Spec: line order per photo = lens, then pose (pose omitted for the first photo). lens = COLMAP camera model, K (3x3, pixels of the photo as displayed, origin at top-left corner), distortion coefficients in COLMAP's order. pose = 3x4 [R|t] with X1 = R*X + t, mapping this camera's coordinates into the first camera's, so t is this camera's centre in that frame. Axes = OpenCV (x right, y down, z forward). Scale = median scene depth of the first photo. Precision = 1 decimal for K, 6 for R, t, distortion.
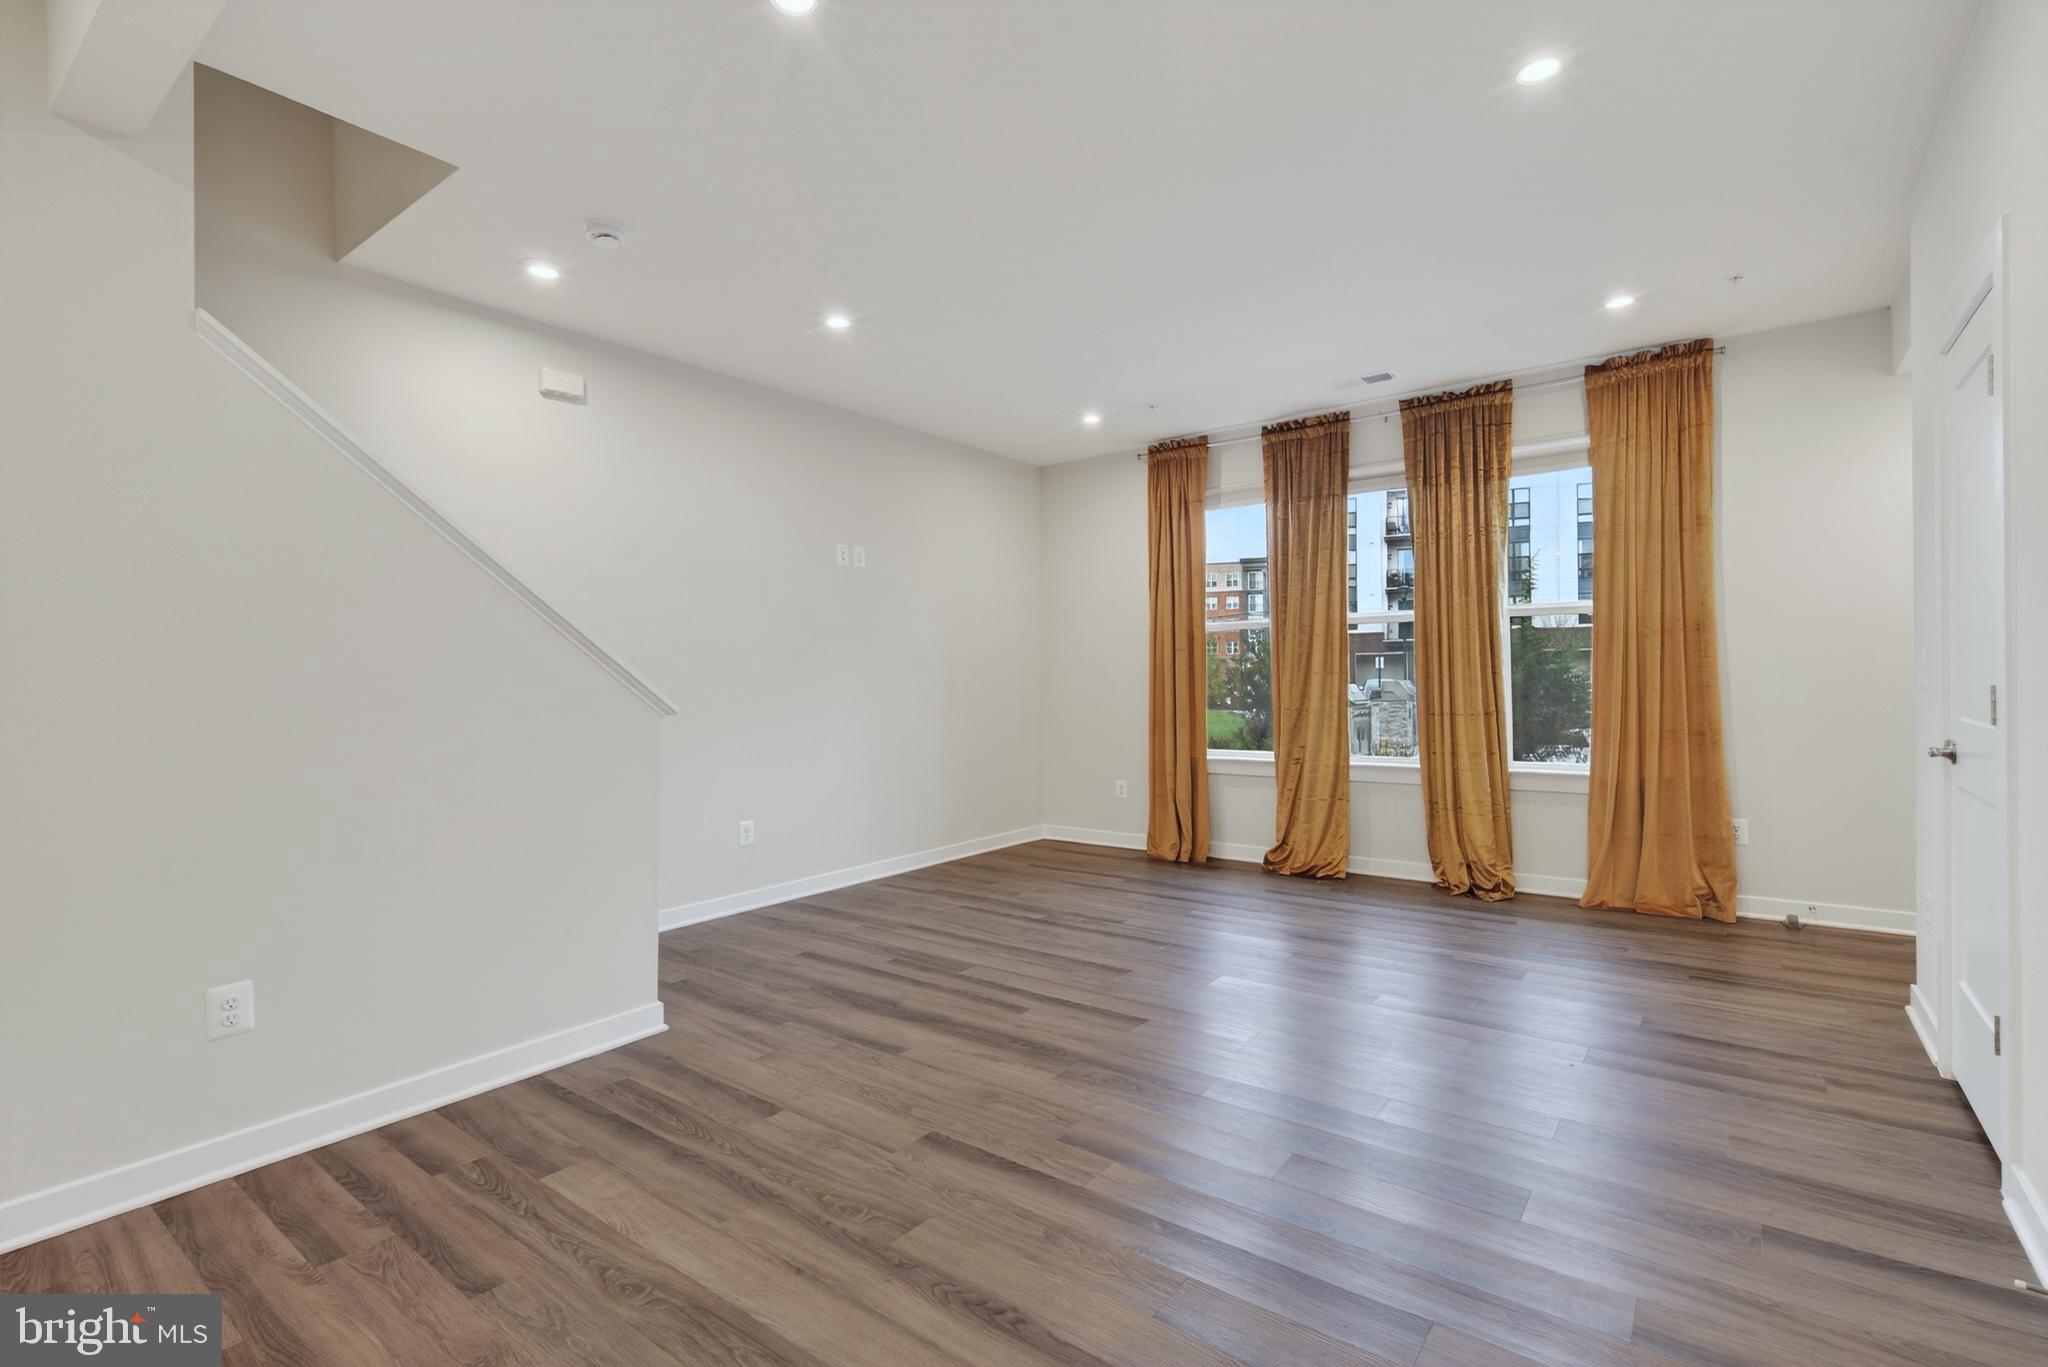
lens RADIAL K [[943.3, 0, 1025.2], [0, 943.3, 679.5], [0, 0, 1]] dist [0.005252, -0.001061]
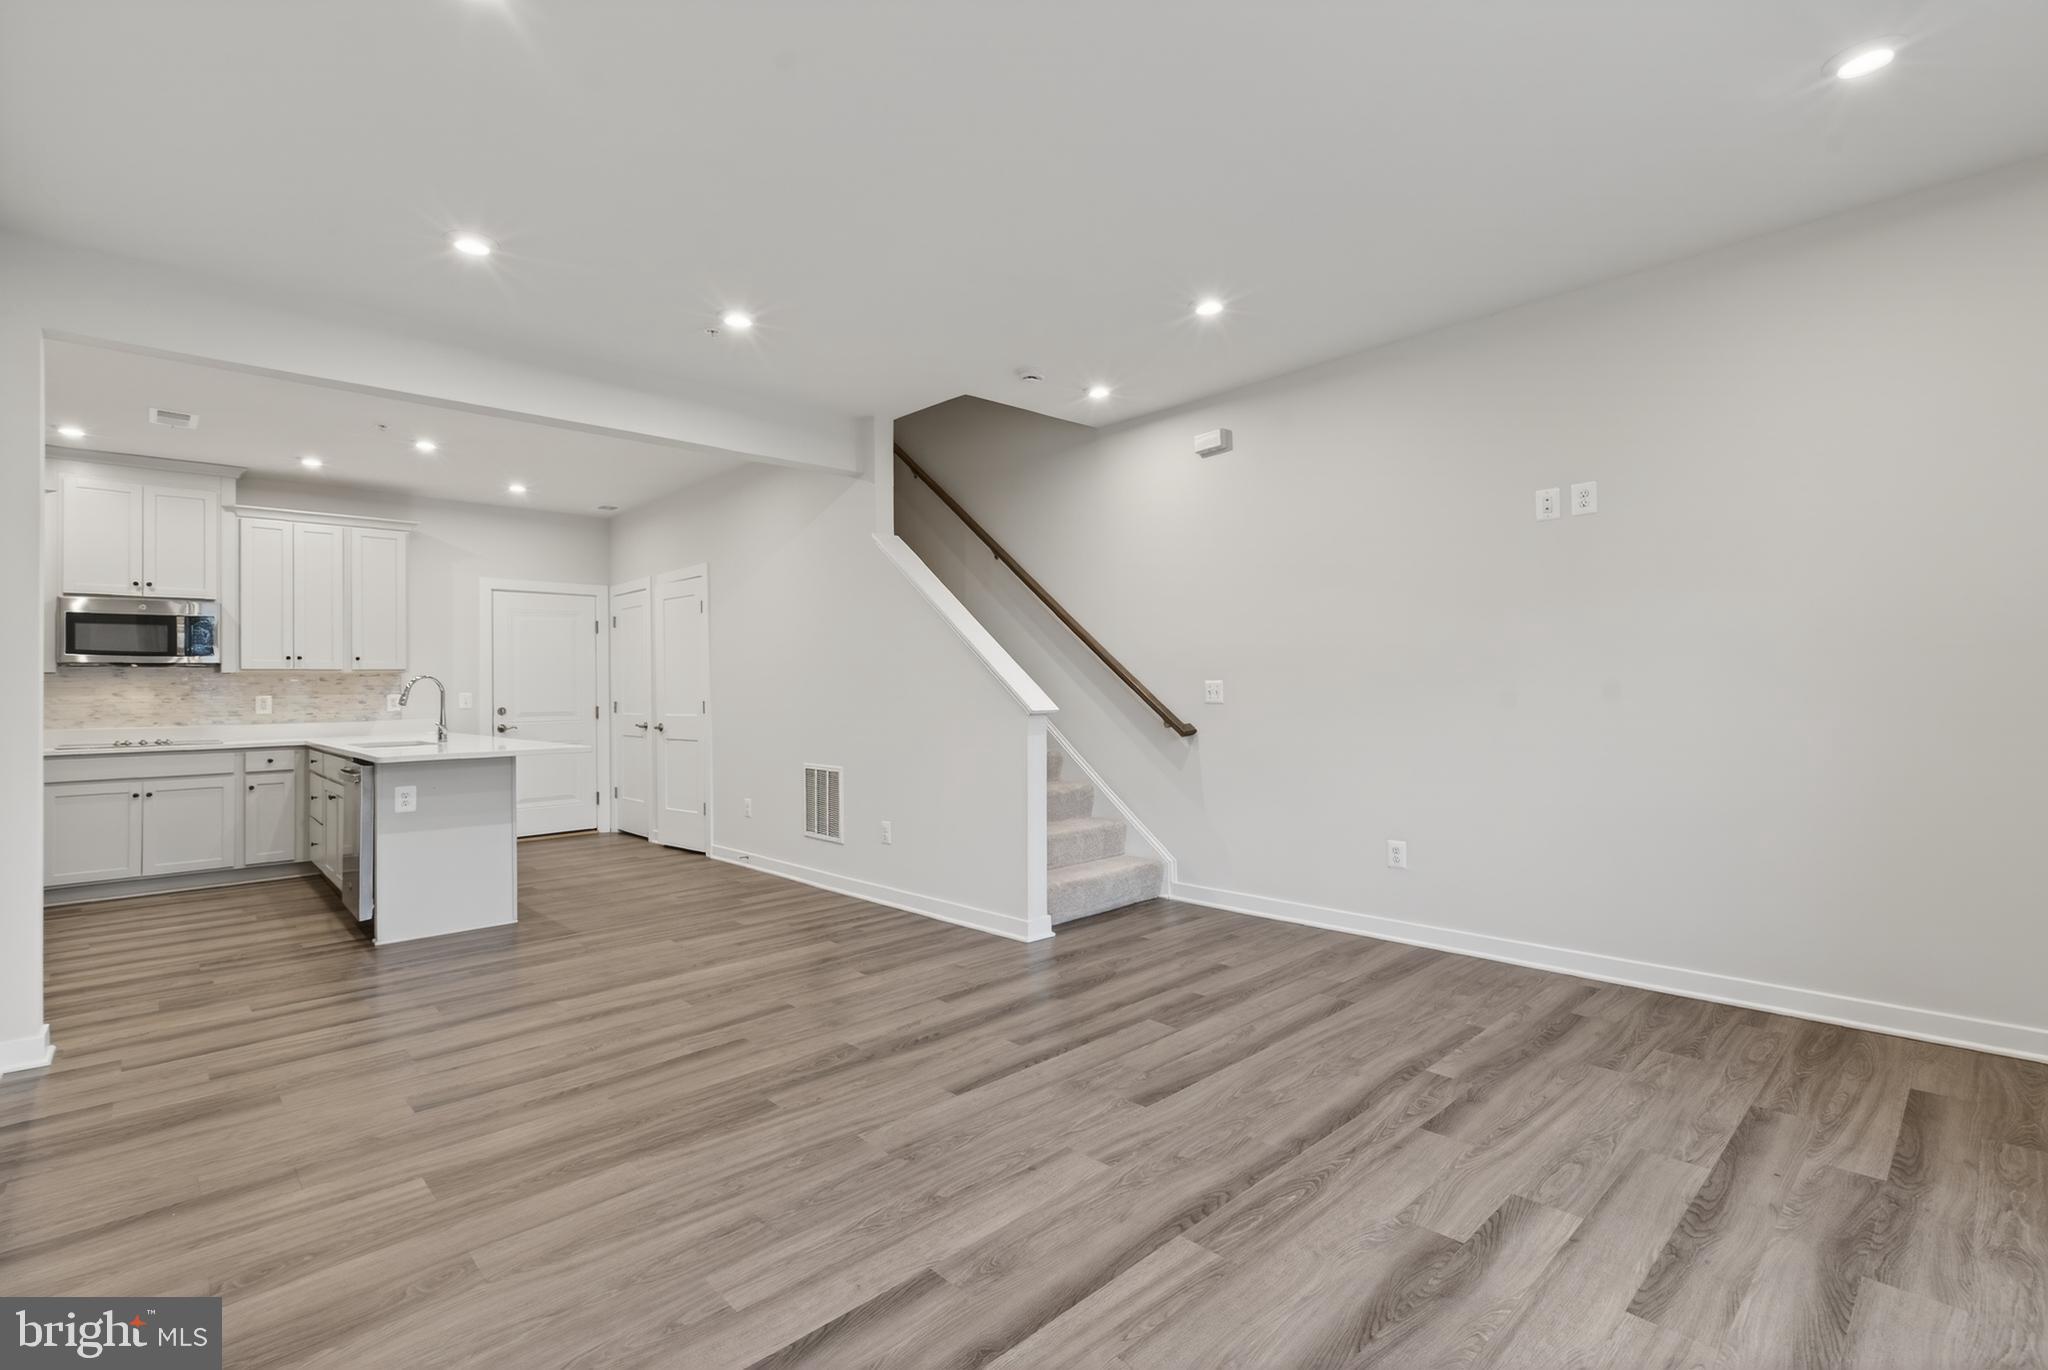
lens RADIAL K [[943.3, 0, 1007.7], [0, 943.3, 675.7], [0, 0, 1]] dist [0.005252, -0.001061]
pose [[-0.173855, 0.001812, -0.984770, 0.639295], [0.018425, 0.999829, -0.001413, -0.010421], [0.984599, -0.018390, -0.173859, 0.797583]]
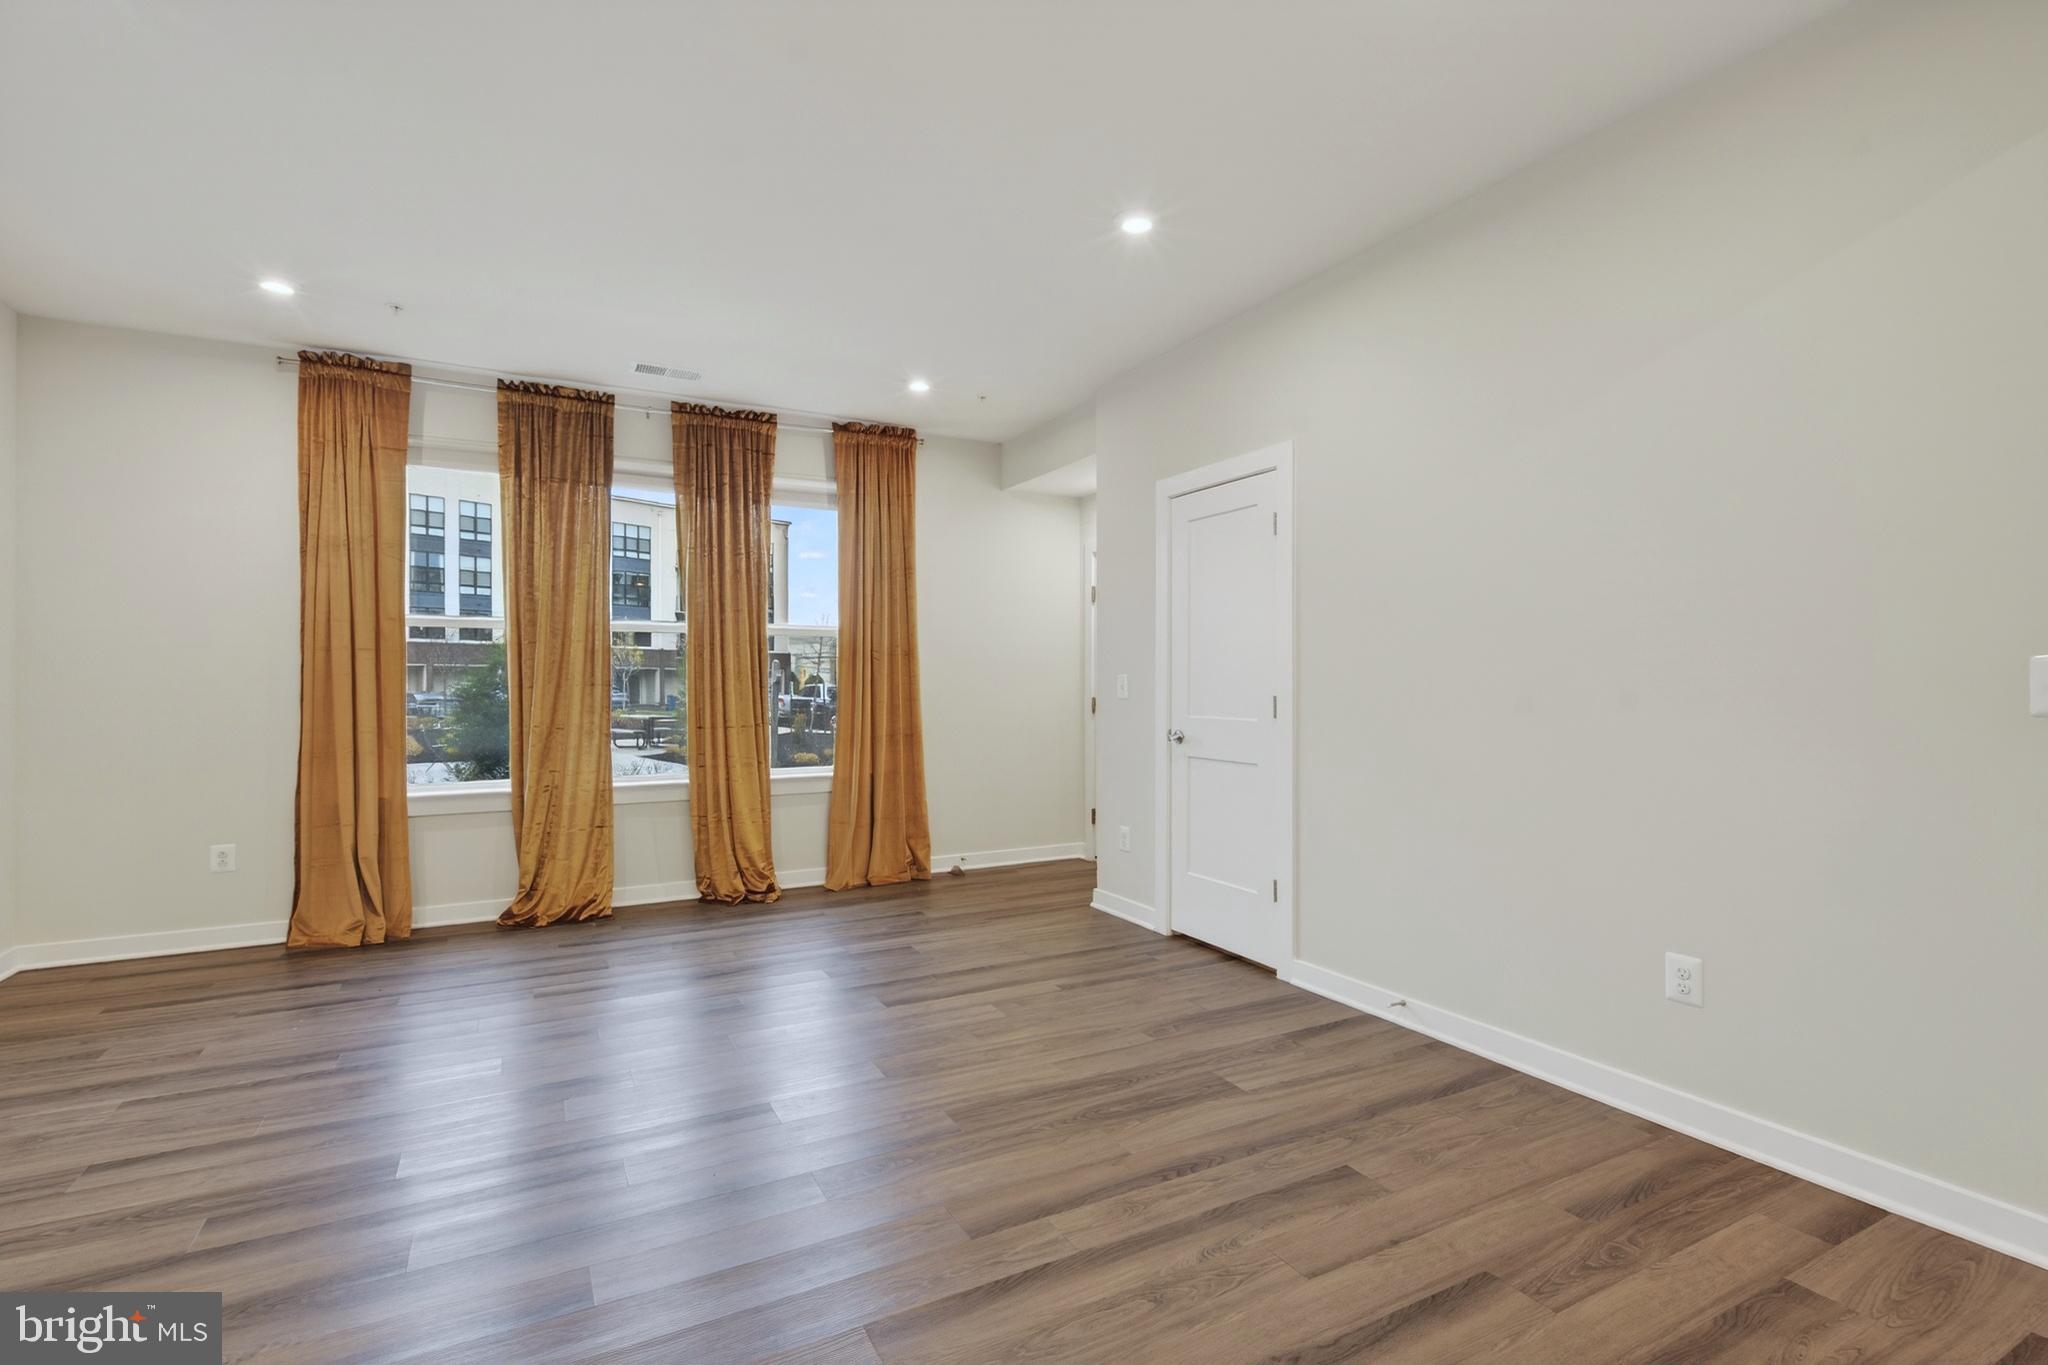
lens RADIAL K [[943.3, 0, 1026.5], [0, 943.3, 688.7], [0, 0, 1]] dist [0.005252, -0.001061]
pose [[0.413563, 0.010388, 0.910416, -0.351826], [-0.003892, 0.999946, -0.009641, 0.004374], [-0.910467, 0.000444, 0.413581, 0.302046]]
